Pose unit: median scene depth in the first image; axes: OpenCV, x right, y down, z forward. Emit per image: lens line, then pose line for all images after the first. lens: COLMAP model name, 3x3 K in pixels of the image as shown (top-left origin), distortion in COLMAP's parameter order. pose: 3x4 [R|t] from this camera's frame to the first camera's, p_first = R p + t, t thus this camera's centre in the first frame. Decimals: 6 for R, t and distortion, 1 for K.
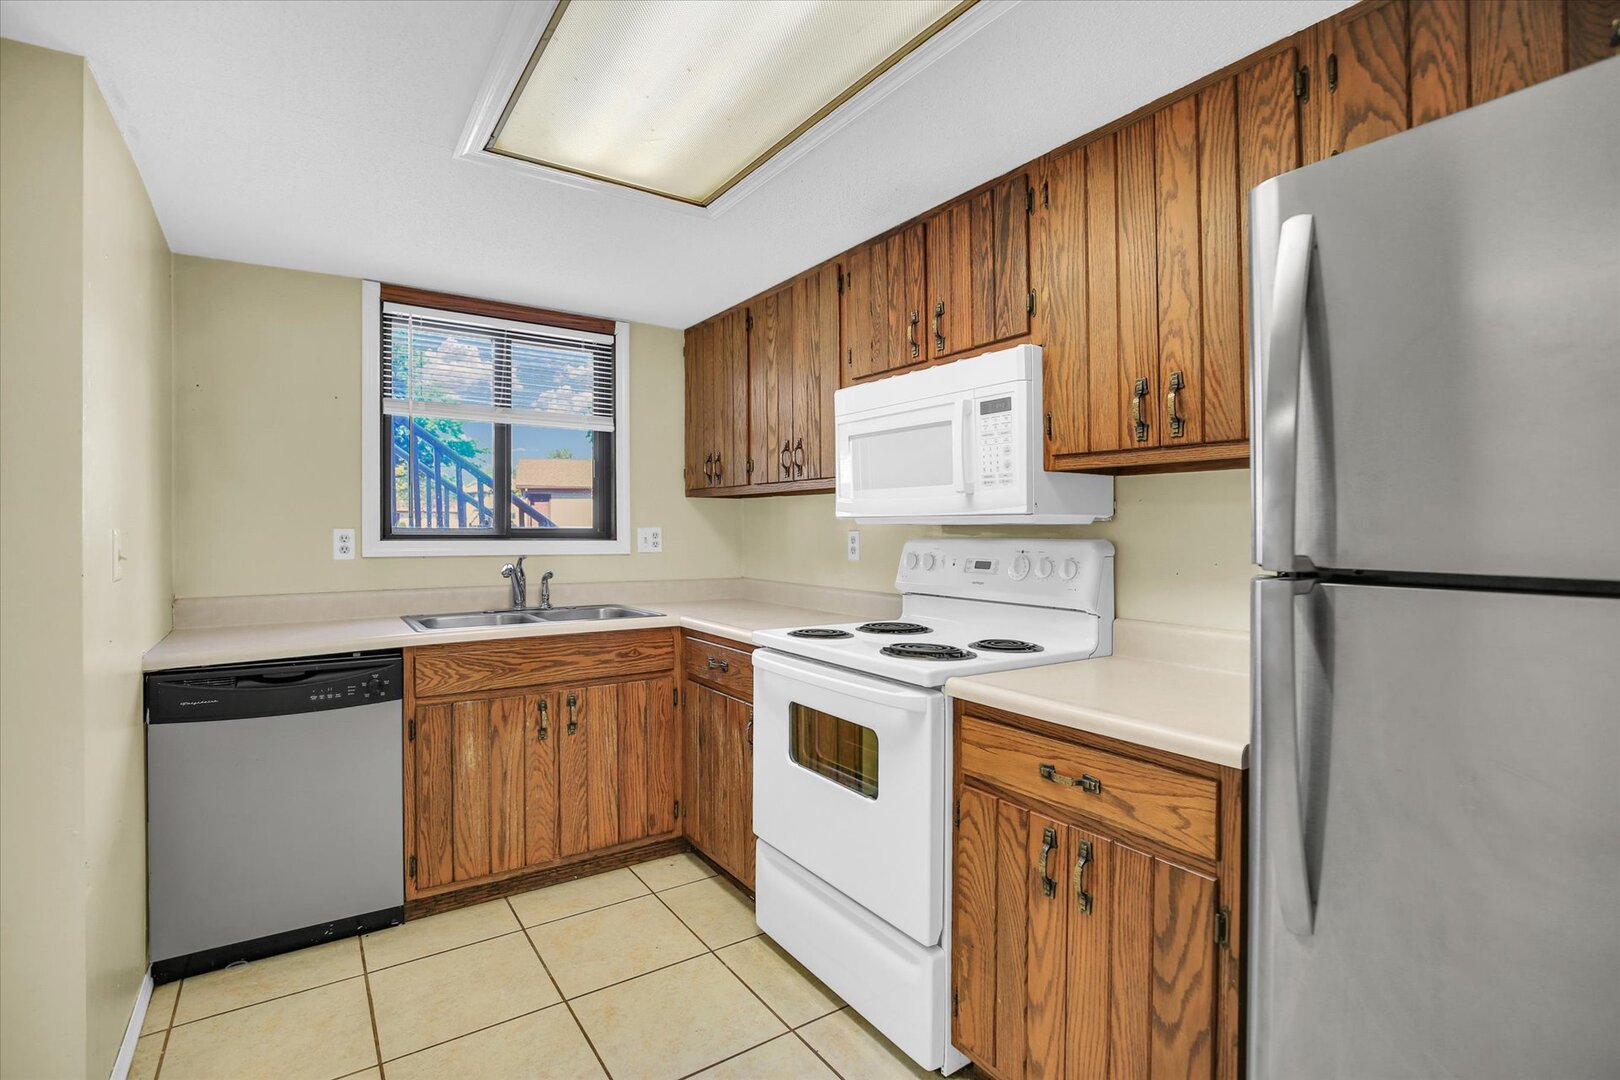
lens RADIAL K [[750.2, 0, 811.2], [0, 750.2, 527.3], [0, 0, 1]] dist [-0.034683, 0.001510]
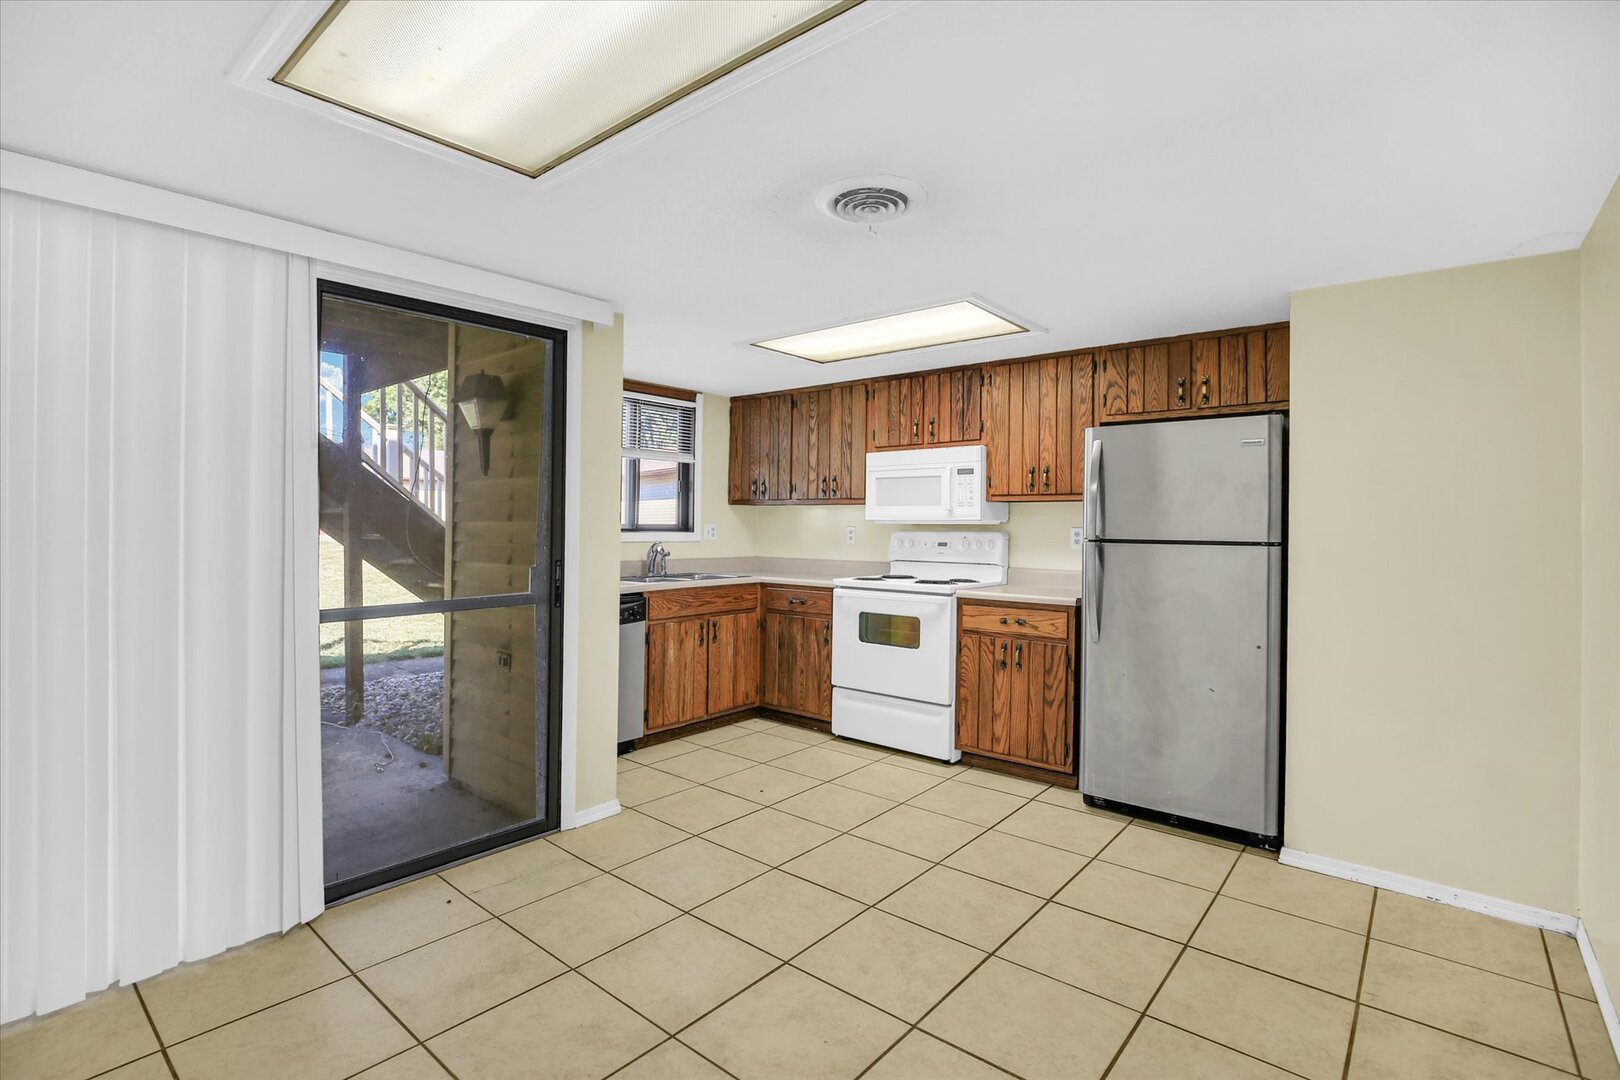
lens RADIAL K [[750.2, 0, 808.0], [0, 750.2, 539.3], [0, 0, 1]] dist [-0.034683, 0.001510]
pose [[0.962416, -0.000414, 0.271579, -0.772781], [-0.005327, 0.999778, 0.020403, -0.002993], [-0.271527, -0.021083, 0.962200, -0.974074]]
